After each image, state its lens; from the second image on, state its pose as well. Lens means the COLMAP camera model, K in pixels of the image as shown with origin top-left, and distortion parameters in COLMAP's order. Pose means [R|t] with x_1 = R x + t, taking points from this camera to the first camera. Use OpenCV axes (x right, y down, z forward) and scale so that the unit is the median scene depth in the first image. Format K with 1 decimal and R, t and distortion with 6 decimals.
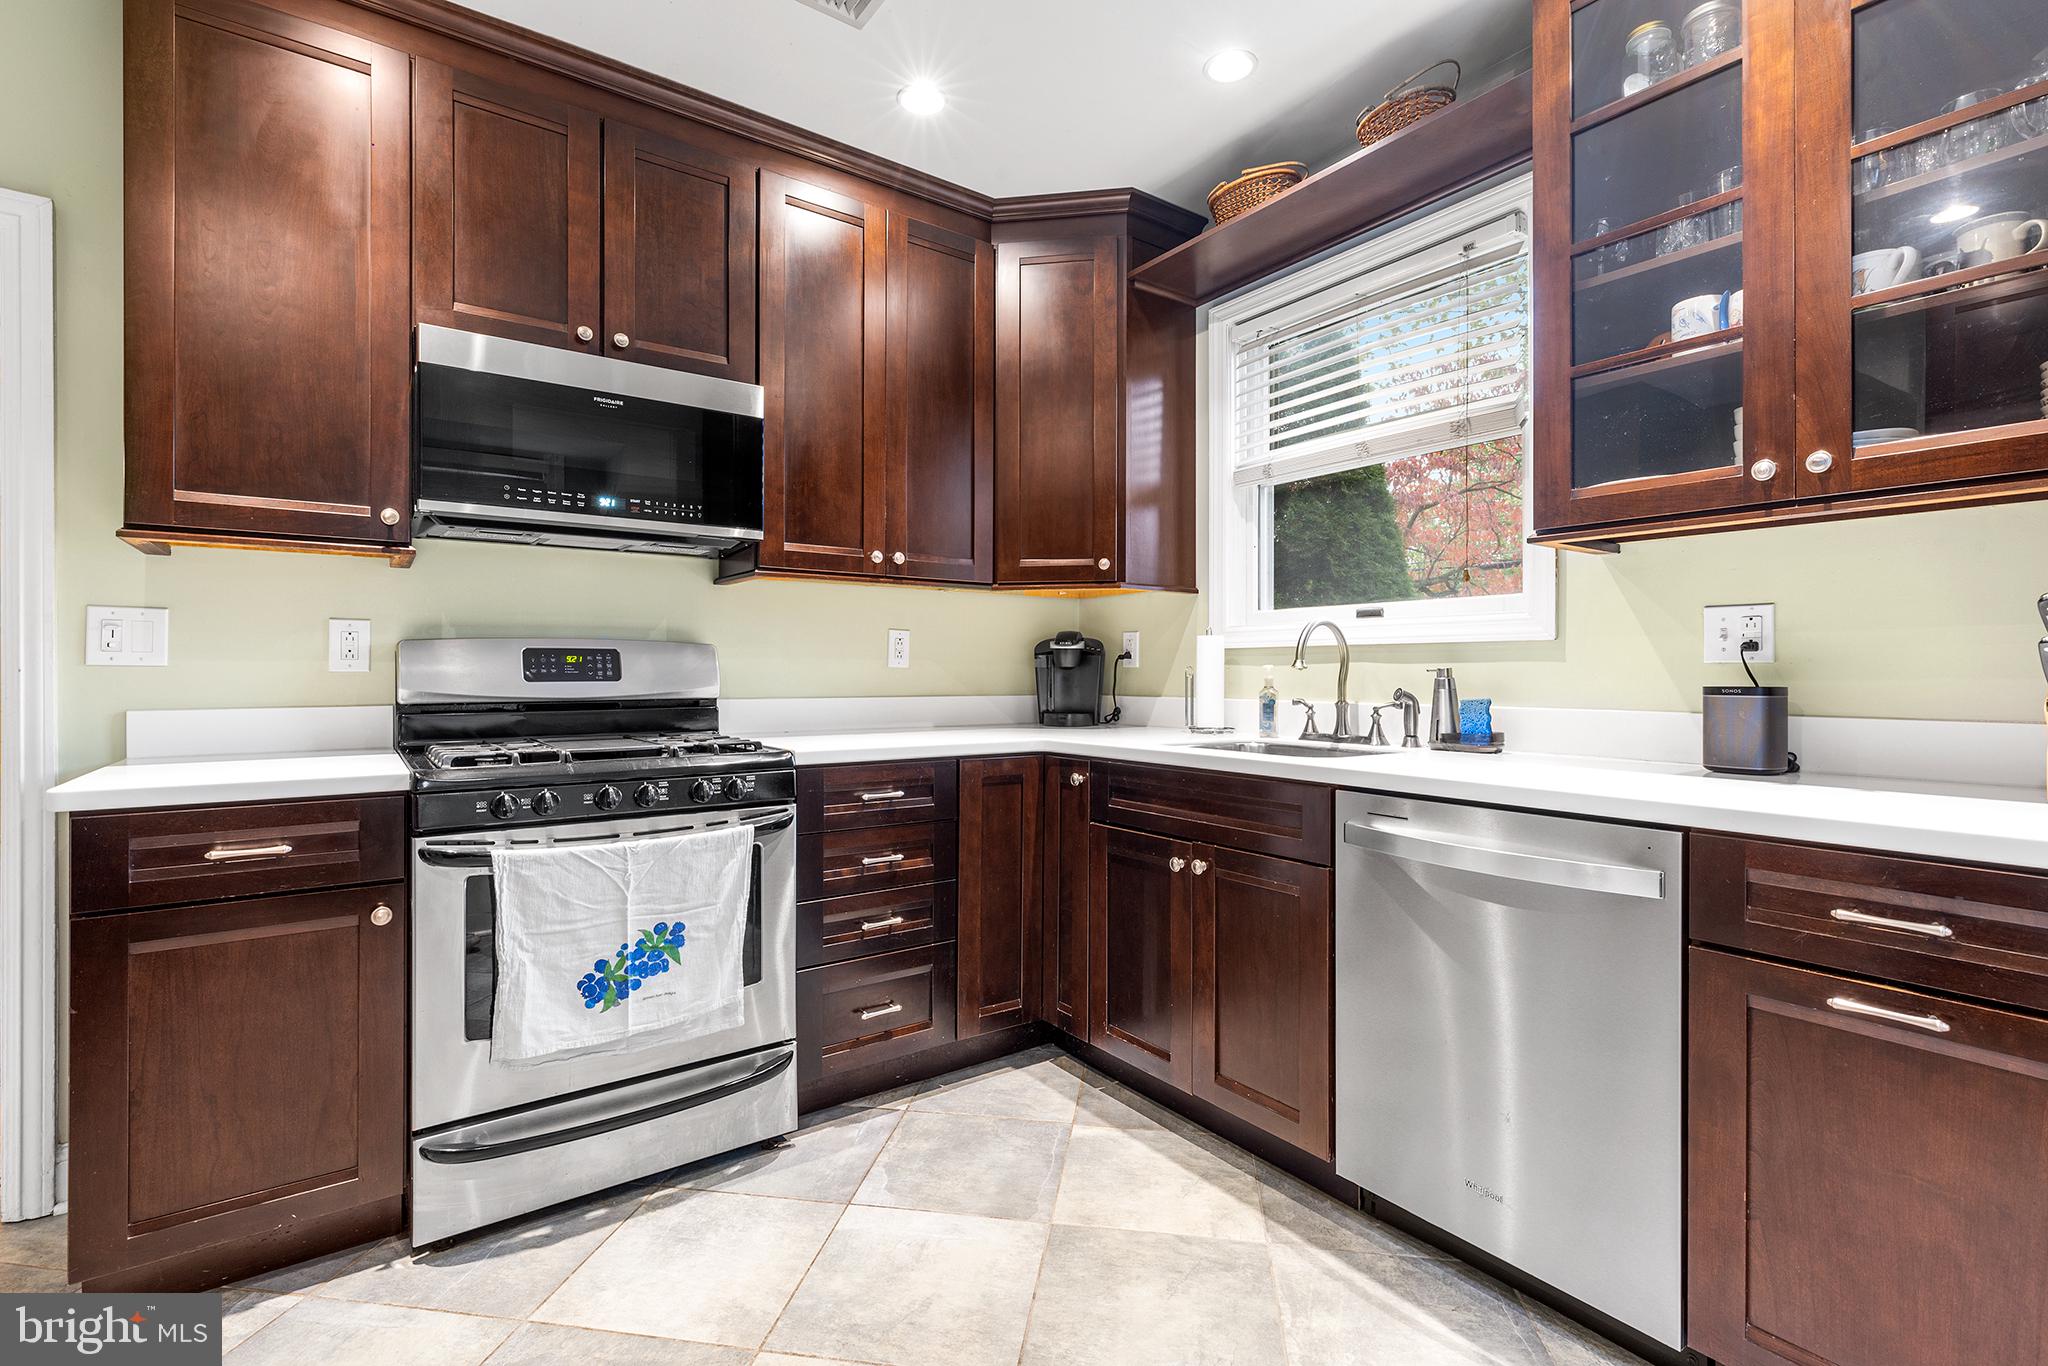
lens RADIAL K [[928.5, 0, 1027.7], [0, 928.5, 678.3], [0, 0, 1]] dist [0.000916, -0.000829]
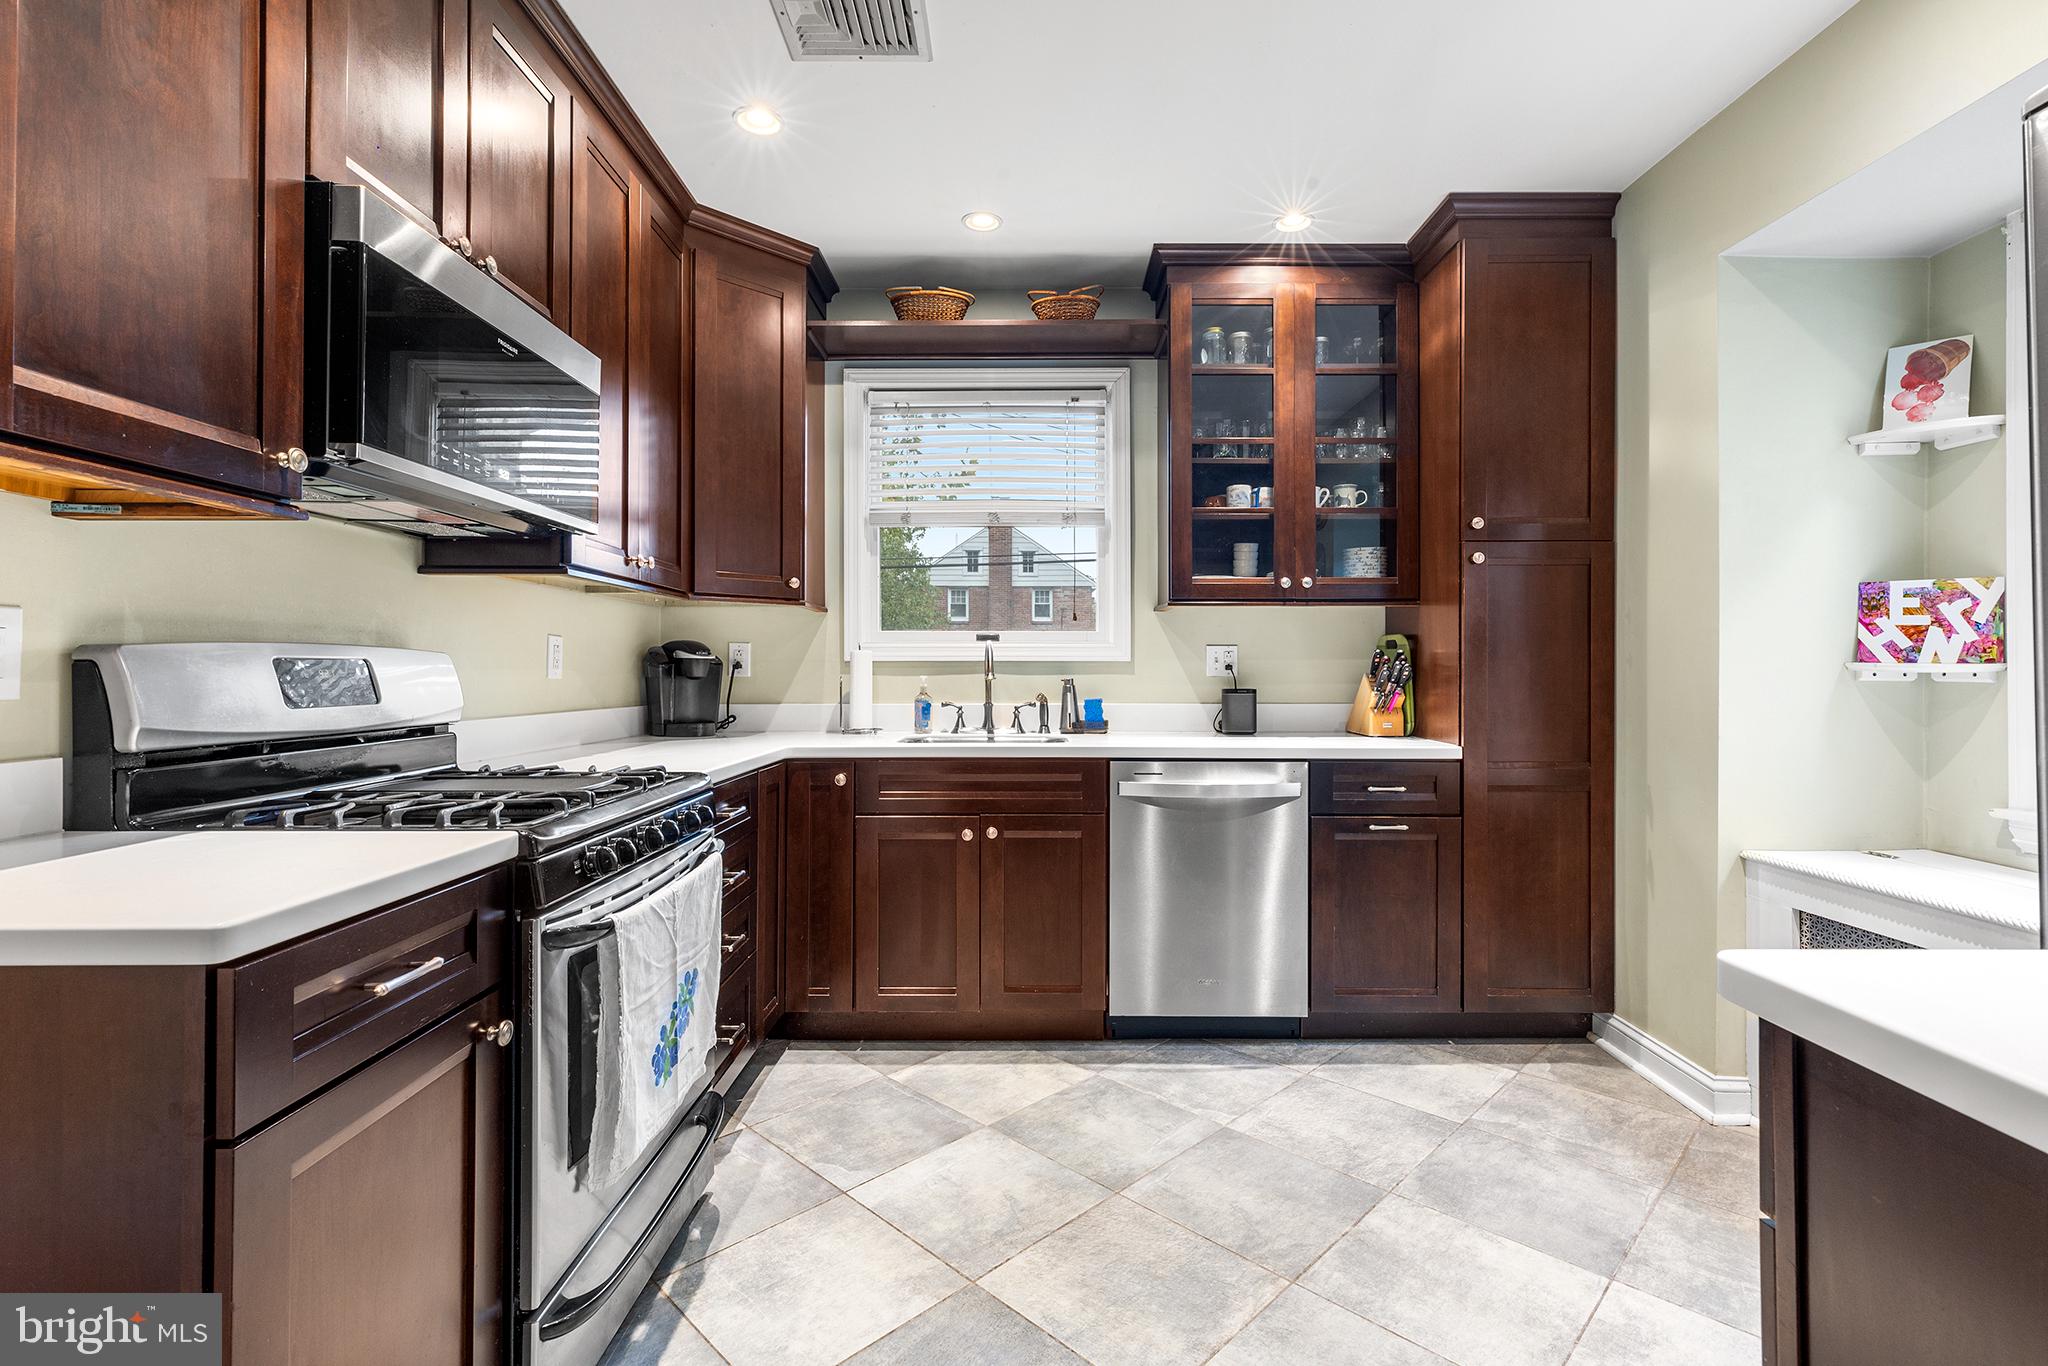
lens RADIAL K [[928.5, 0, 1023.4], [0, 928.5, 671.1], [0, 0, 1]] dist [0.000916, -0.000829]
pose [[0.589273, -0.000988, 0.807934, -0.861180], [0.005450, 0.999981, -0.002752, -0.020925], [-0.807916, 0.006025, 0.589267, 0.195796]]
